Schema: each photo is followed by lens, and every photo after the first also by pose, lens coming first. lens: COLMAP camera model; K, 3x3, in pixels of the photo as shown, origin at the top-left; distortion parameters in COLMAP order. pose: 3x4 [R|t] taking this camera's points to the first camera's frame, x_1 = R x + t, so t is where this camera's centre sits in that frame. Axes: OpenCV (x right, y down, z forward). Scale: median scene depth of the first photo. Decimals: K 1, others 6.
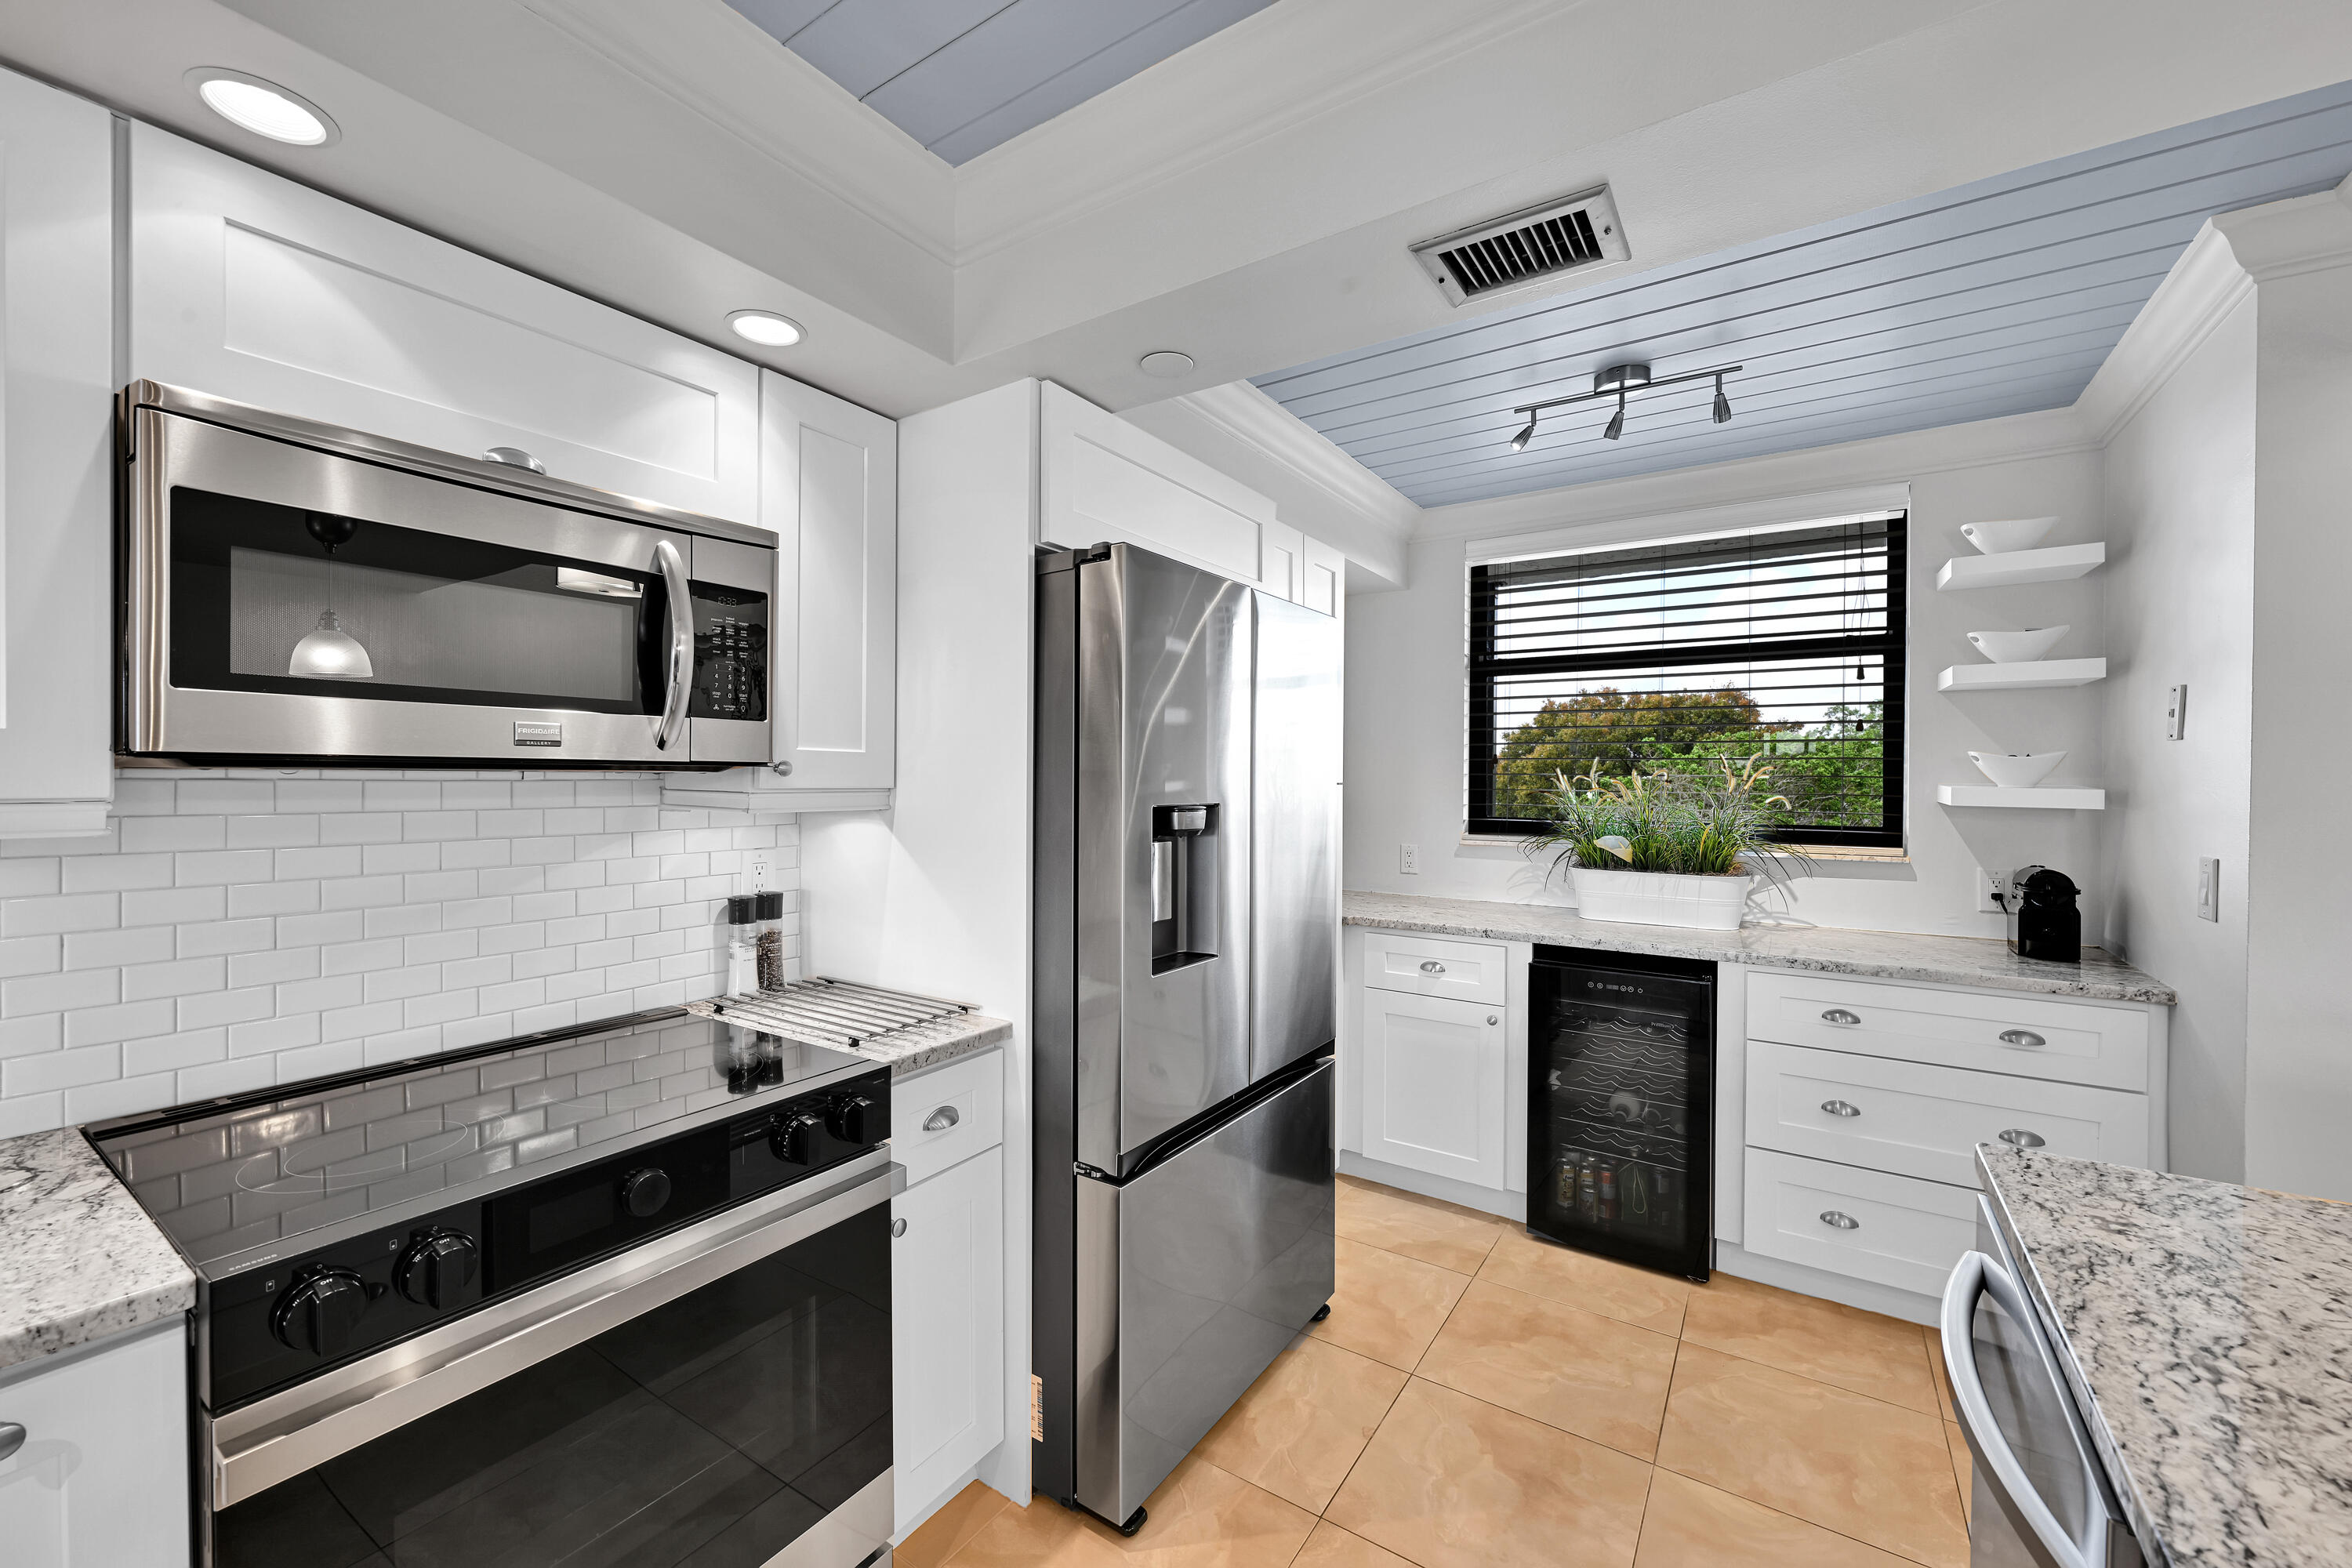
lens RADIAL K [[926.2, 0, 1169.8], [0, 926.2, 781.4], [0, 0, 1]] dist [-0.002588, -0.000216]
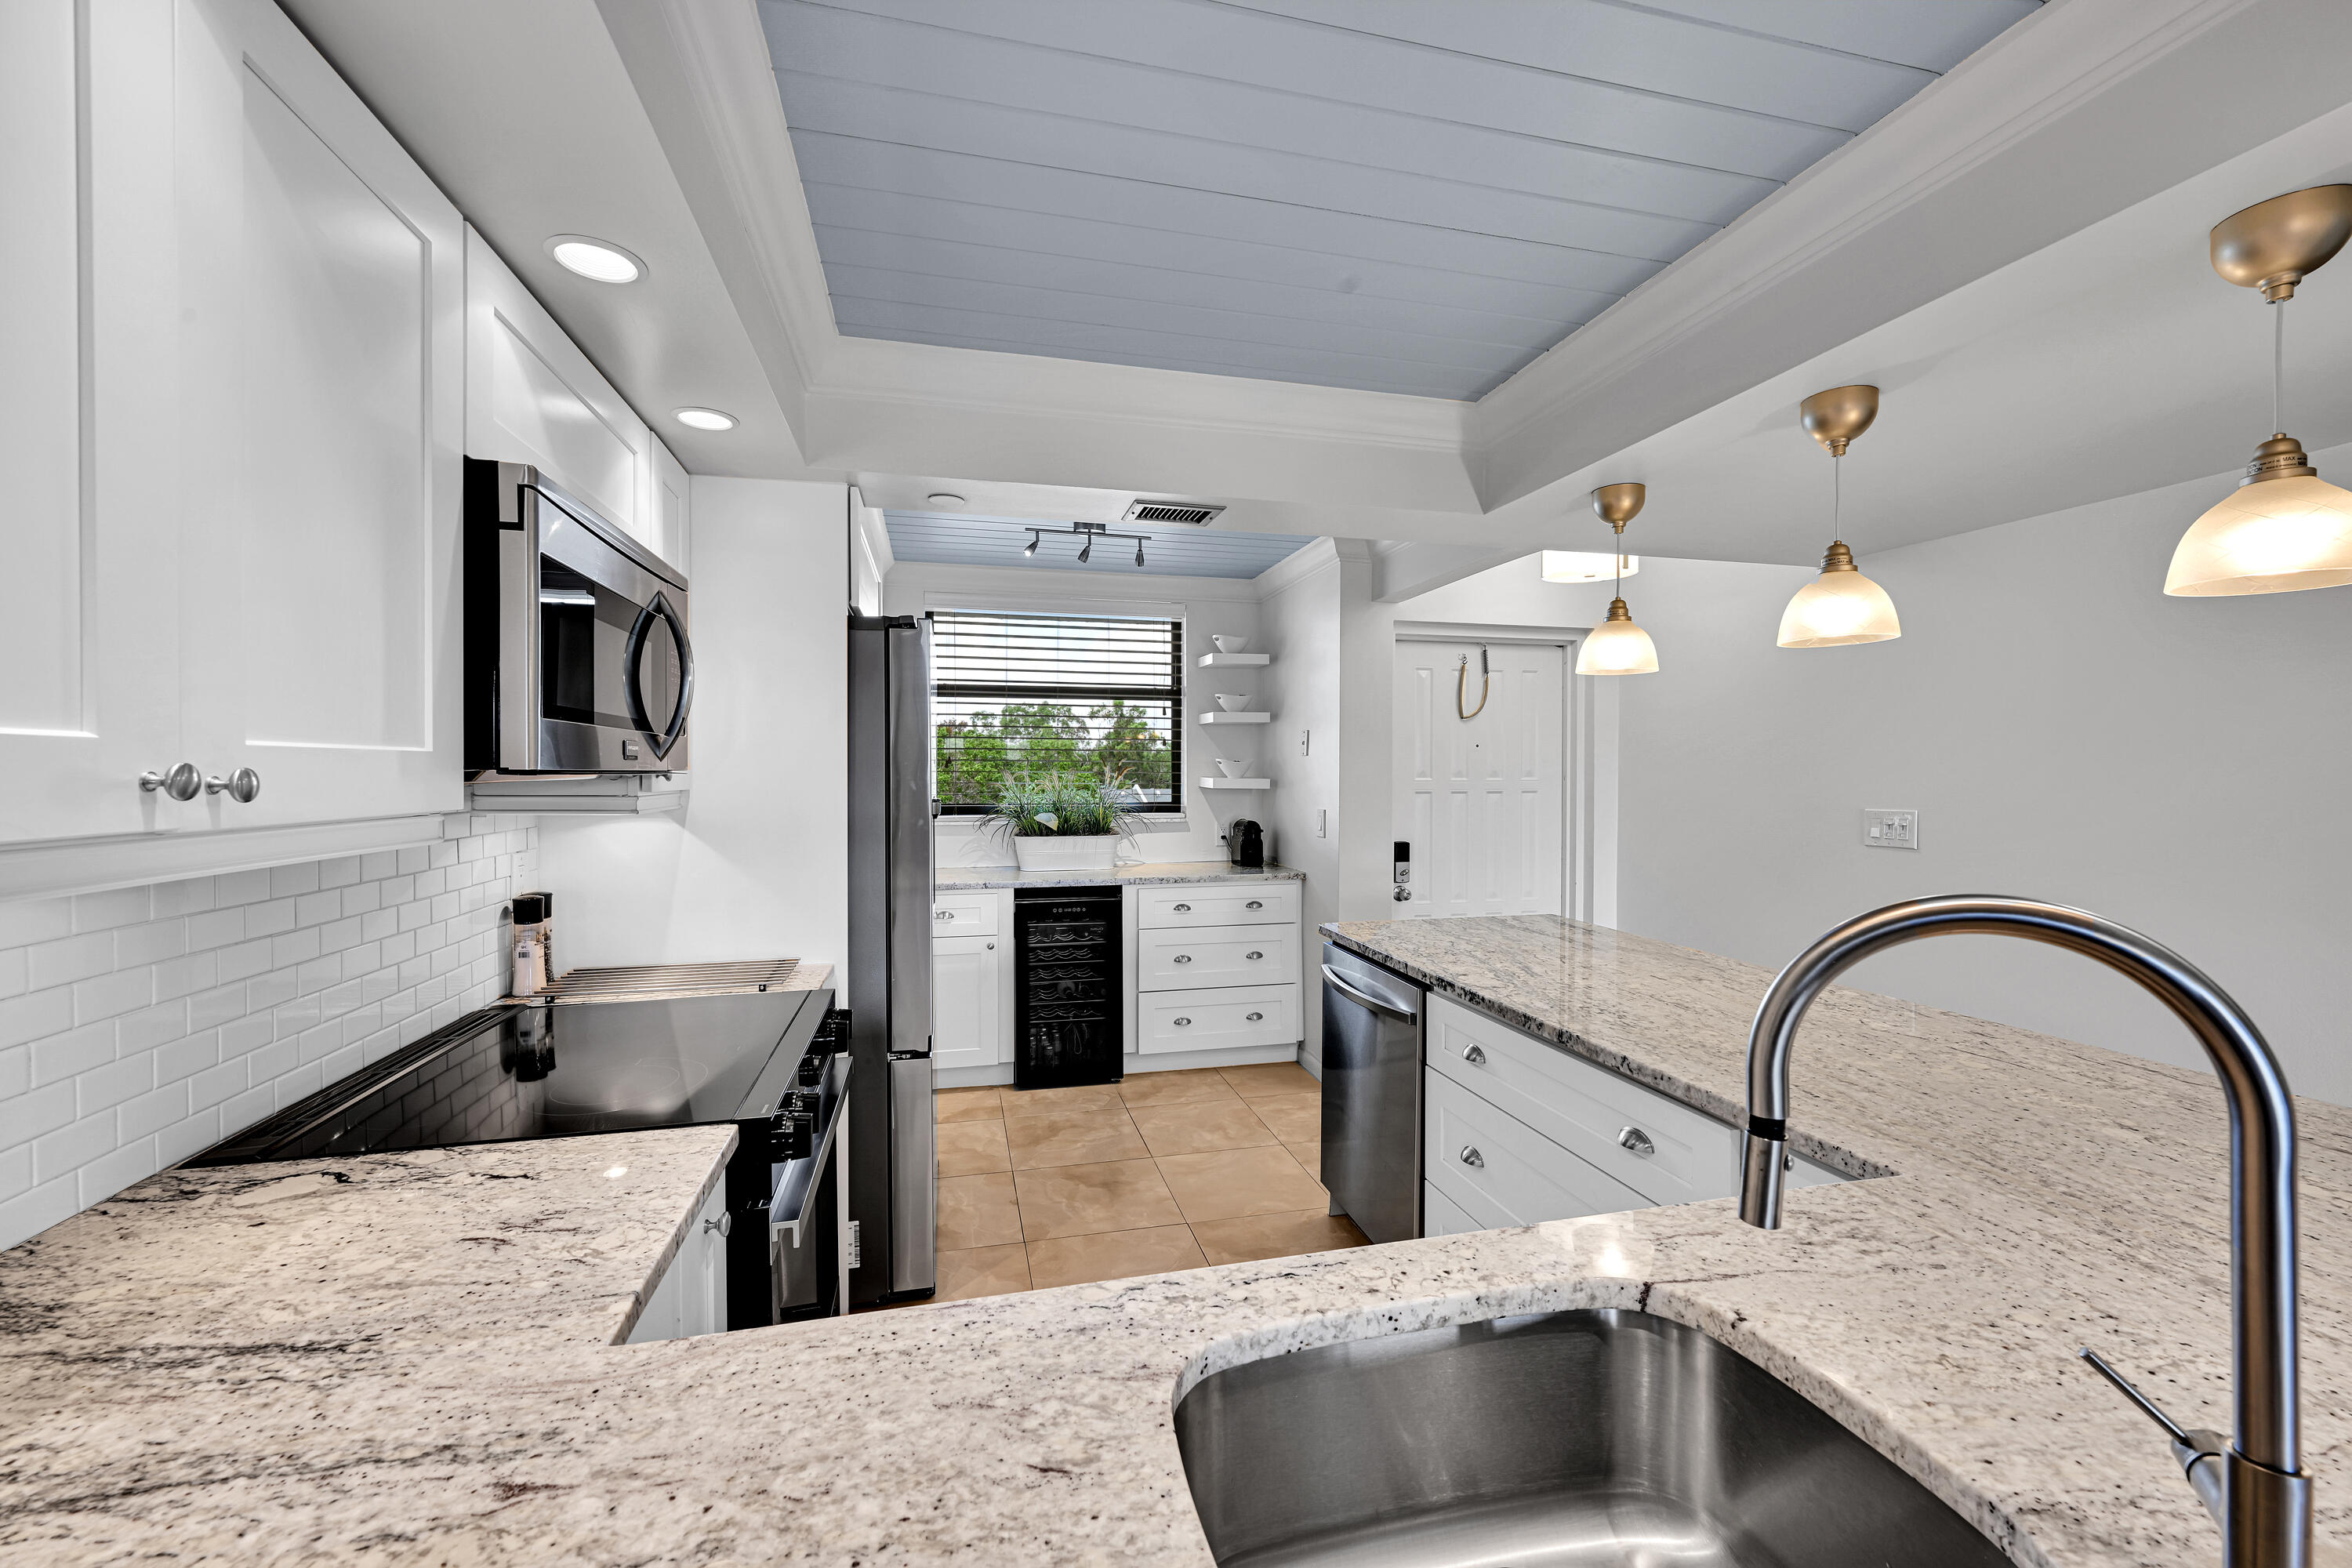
lens RADIAL K [[917.8, 0, 1169.7], [0, 917.8, 780.8], [0, 0, 1]] dist [0.000920, 0.000084]
pose [[0.676760, -0.012756, 0.736093, -0.593549], [0.007291, 0.999917, 0.010624, -0.009401], [-0.736167, -0.001823, 0.676797, -0.182009]]
